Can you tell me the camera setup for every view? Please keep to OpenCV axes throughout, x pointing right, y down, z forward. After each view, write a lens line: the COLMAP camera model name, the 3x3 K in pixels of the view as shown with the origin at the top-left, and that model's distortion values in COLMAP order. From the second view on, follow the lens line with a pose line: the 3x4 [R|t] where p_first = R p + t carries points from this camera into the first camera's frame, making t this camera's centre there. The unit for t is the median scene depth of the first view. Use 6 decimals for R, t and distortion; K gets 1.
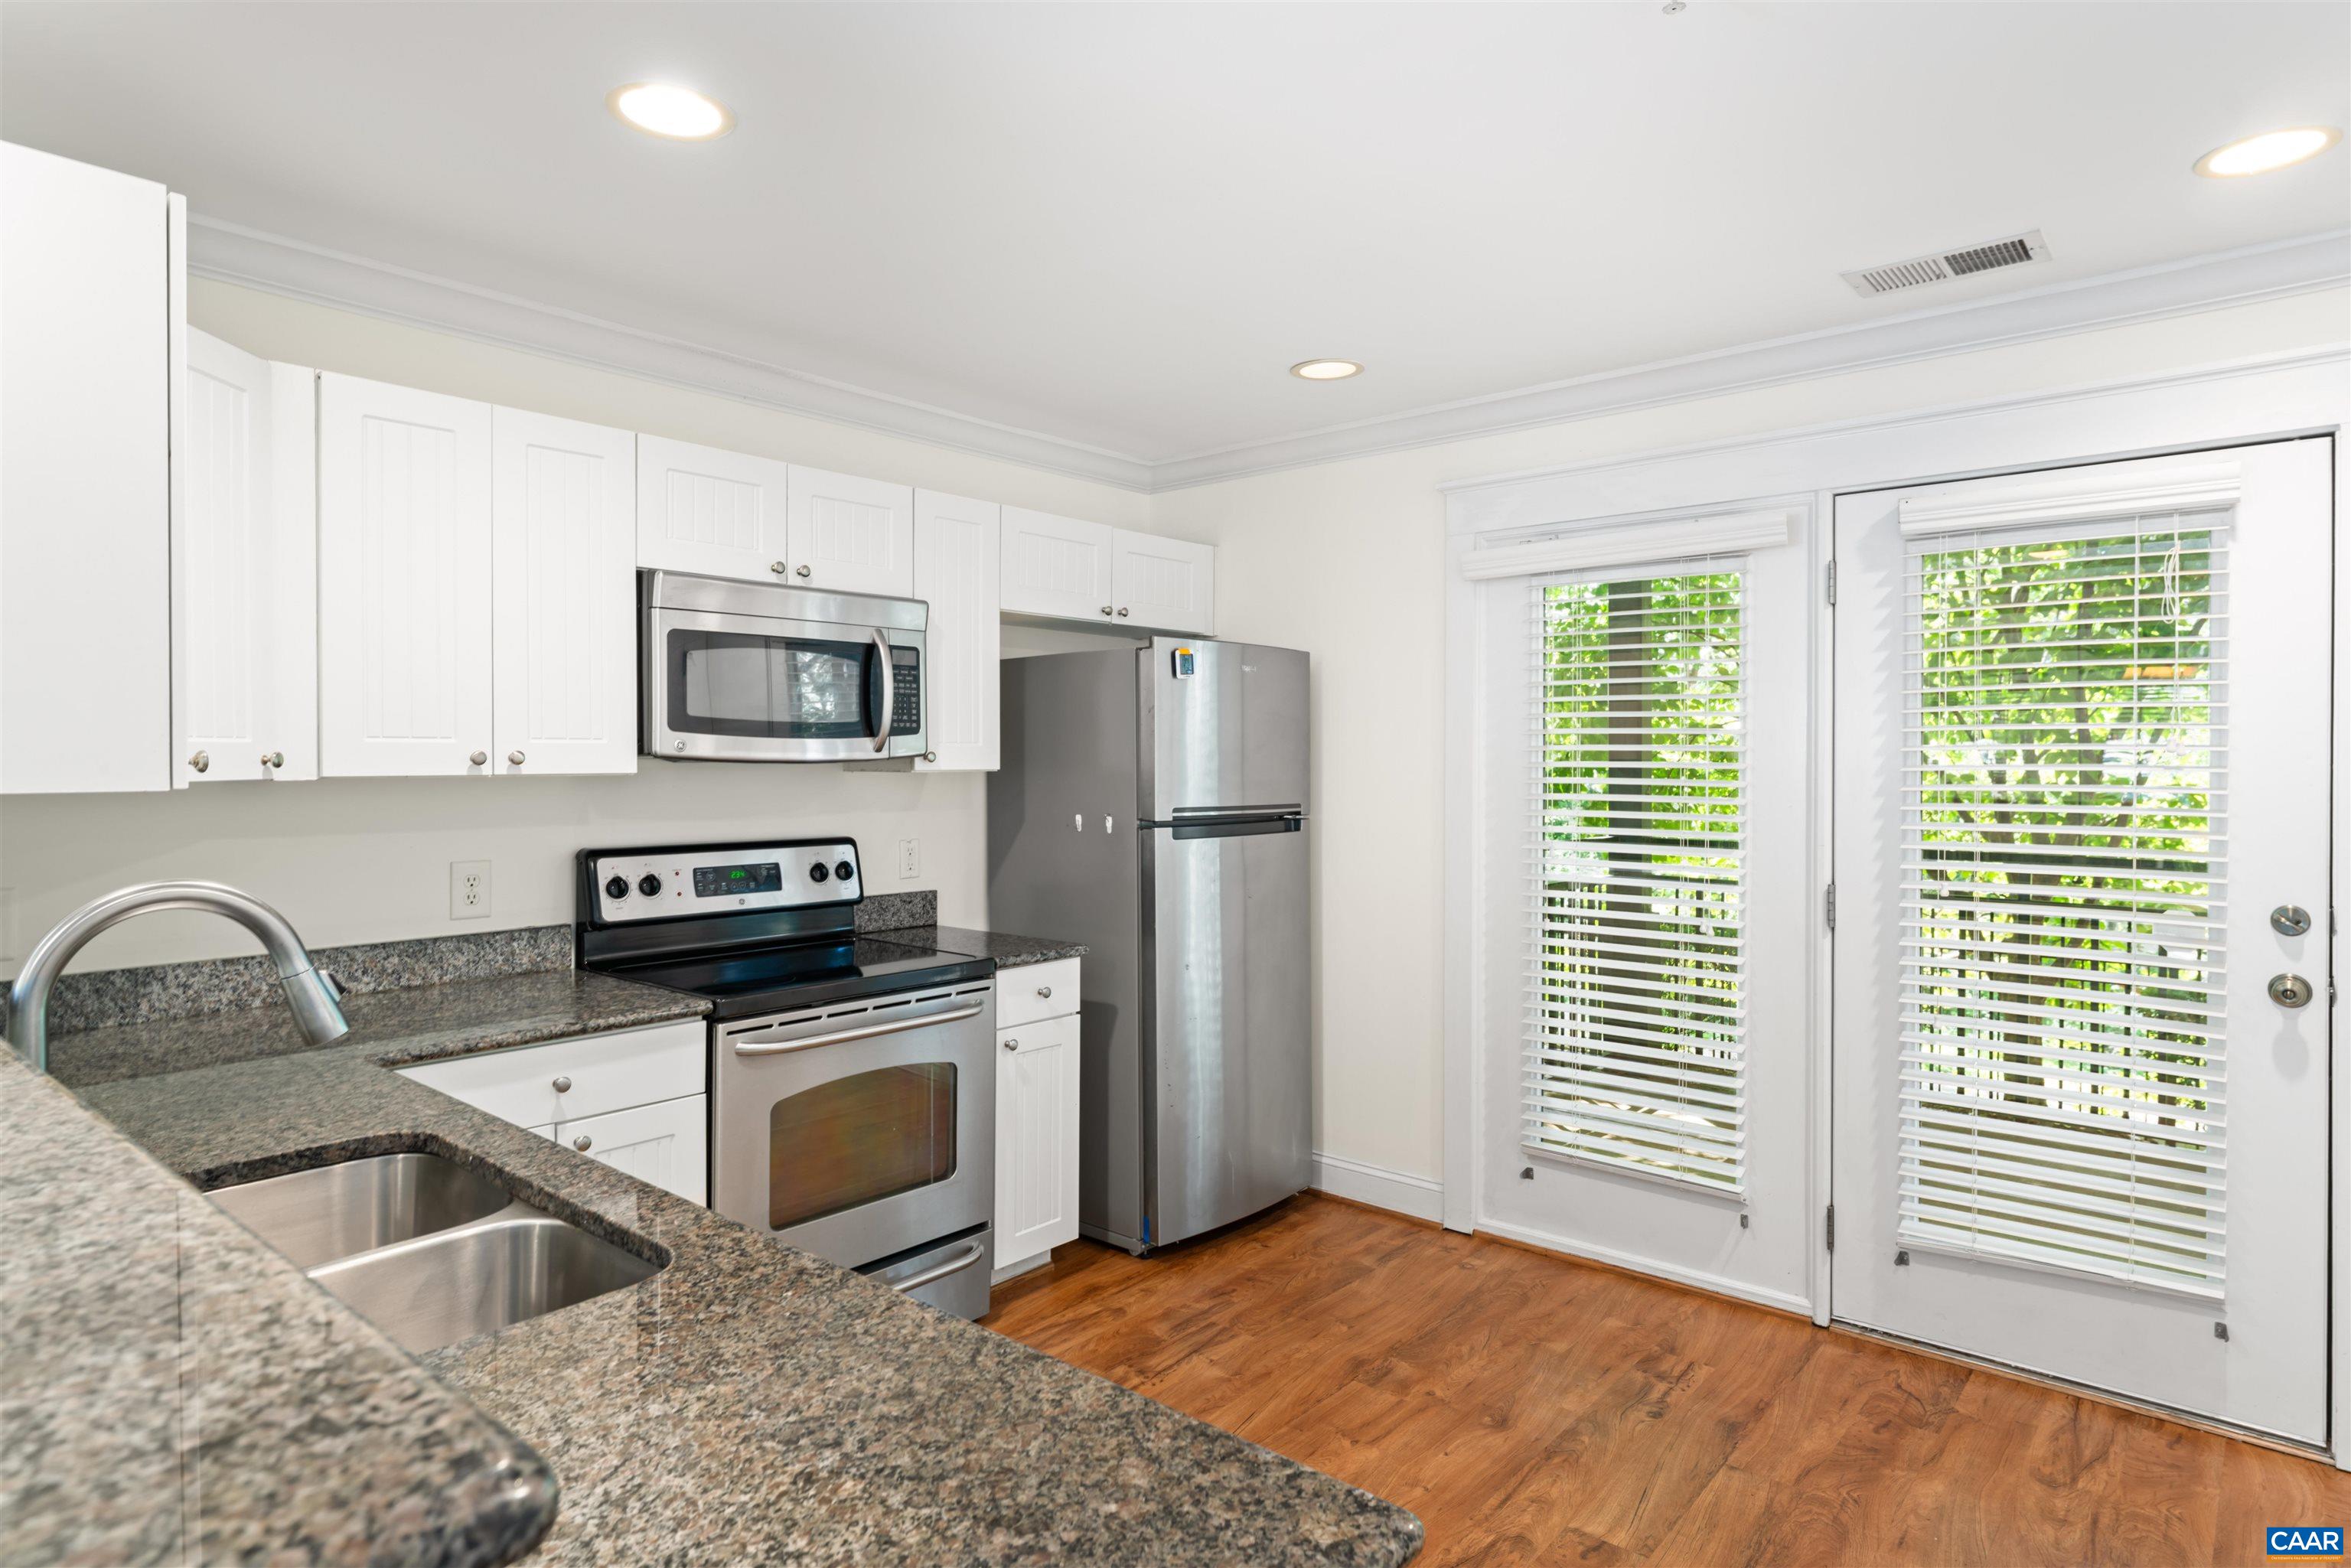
lens RADIAL K [[1298.6, 0, 1176.7], [0, 1298.6, 768.4], [0, 0, 1]] dist [0.002946, 0.002682]
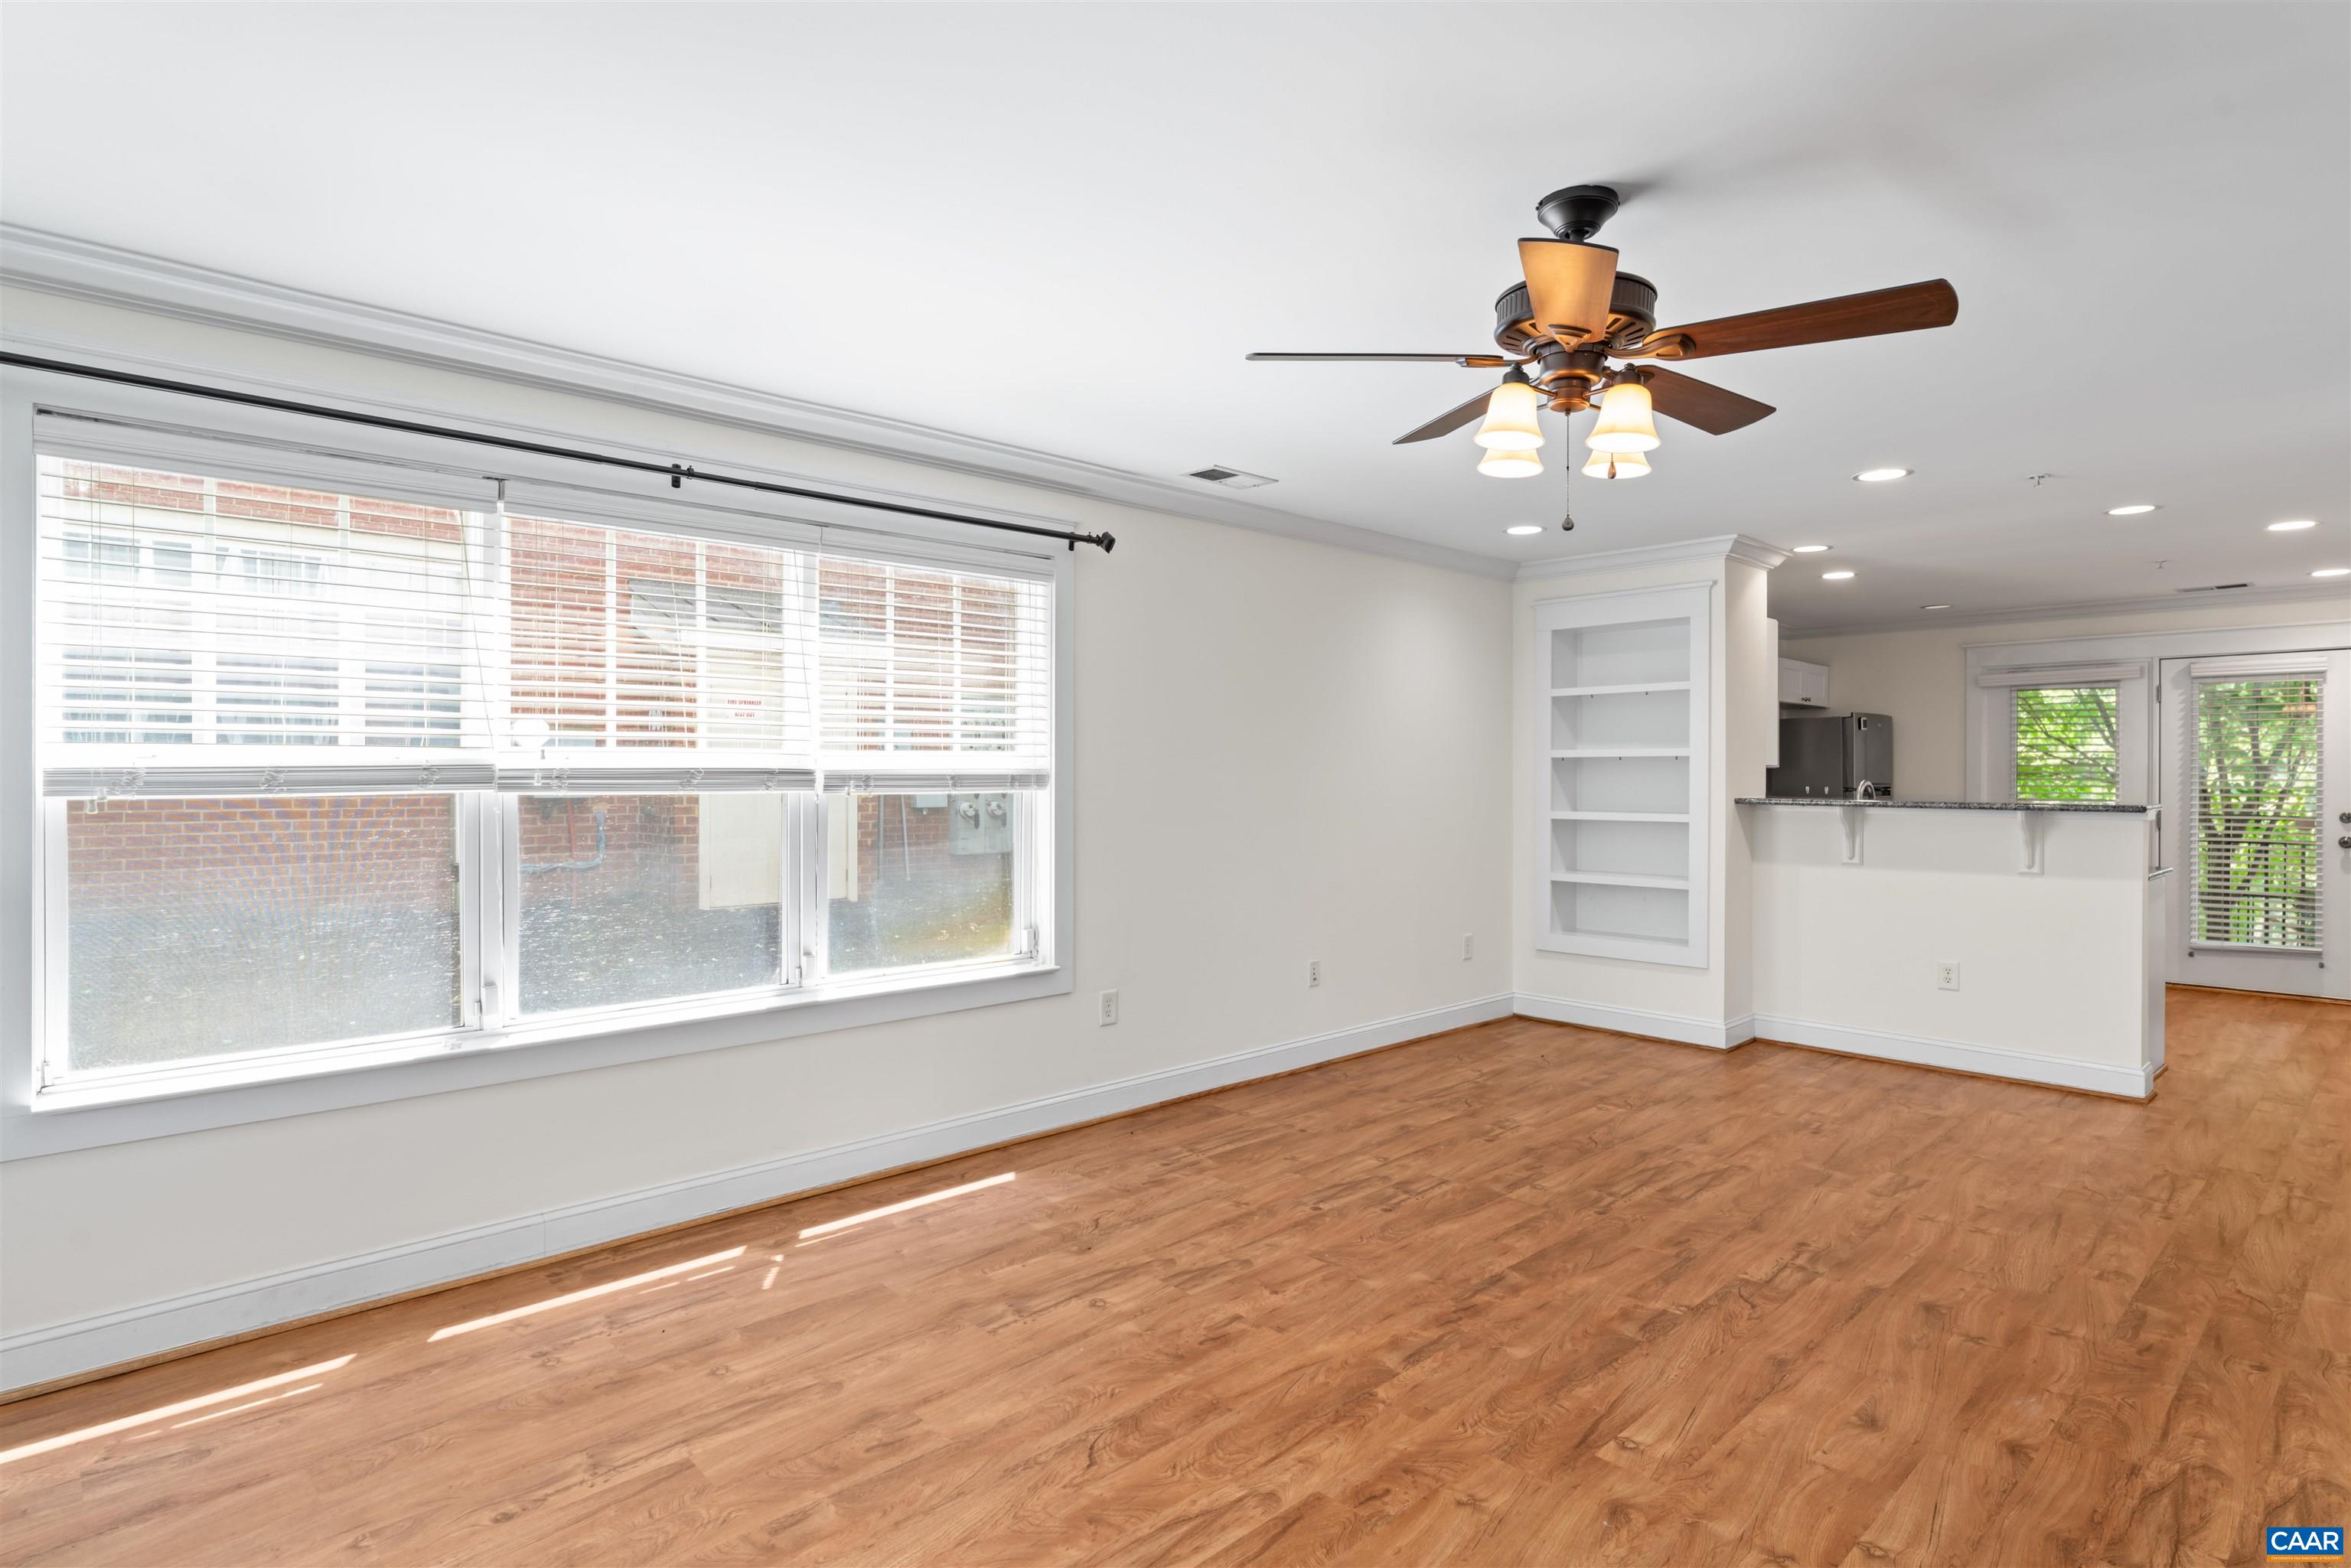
lens RADIAL K [[1224.1, 0, 1178.4], [0, 1224.1, 778.8], [0, 0, 1]] dist [-0.004157, 0.001722]
pose [[0.994543, 0.001722, -0.104315, -1.234586], [-0.002485, 0.999971, -0.007188, 0.049713], [0.104299, 0.007408, 0.994518, -1.686013]]
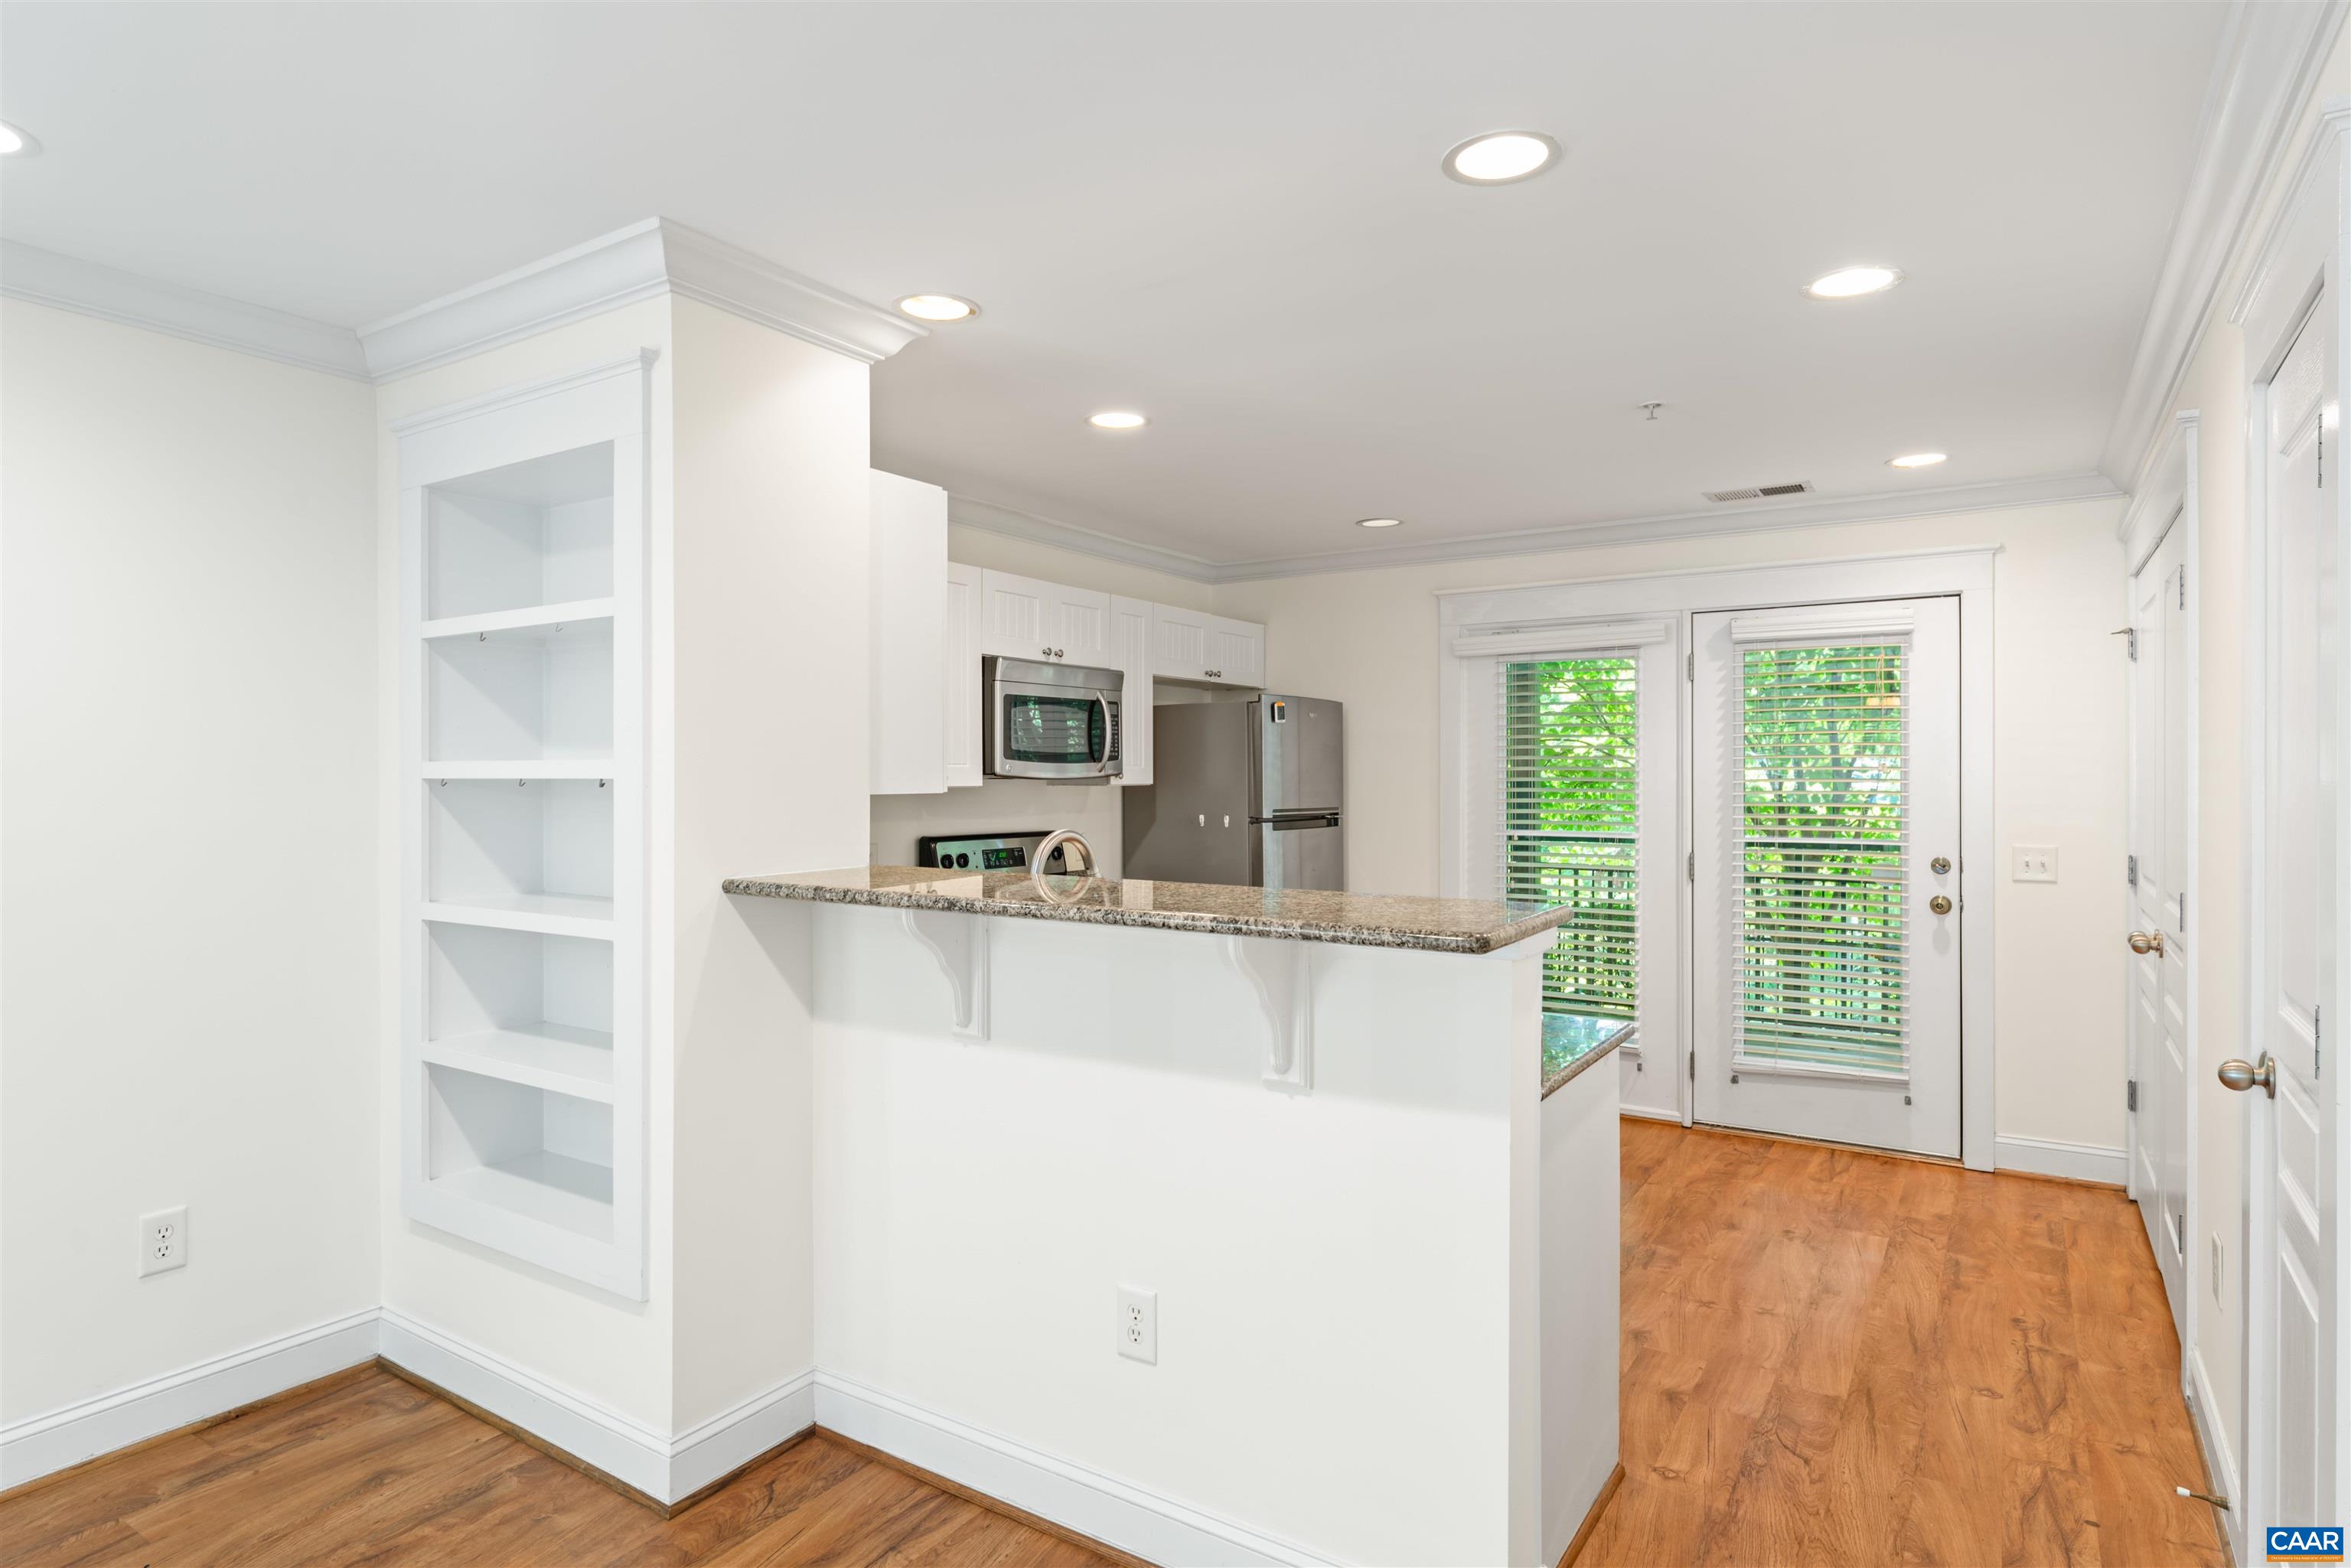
lens RADIAL K [[1298.6, 0, 1173.7], [0, 1298.6, 774.3], [0, 0, 1]] dist [0.002946, 0.002682]
pose [[0.990727, -0.001596, 0.135857, -0.376170], [0.002692, 0.999965, -0.007890, 0.002161], [-0.135840, 0.008183, 0.990697, -0.546593]]
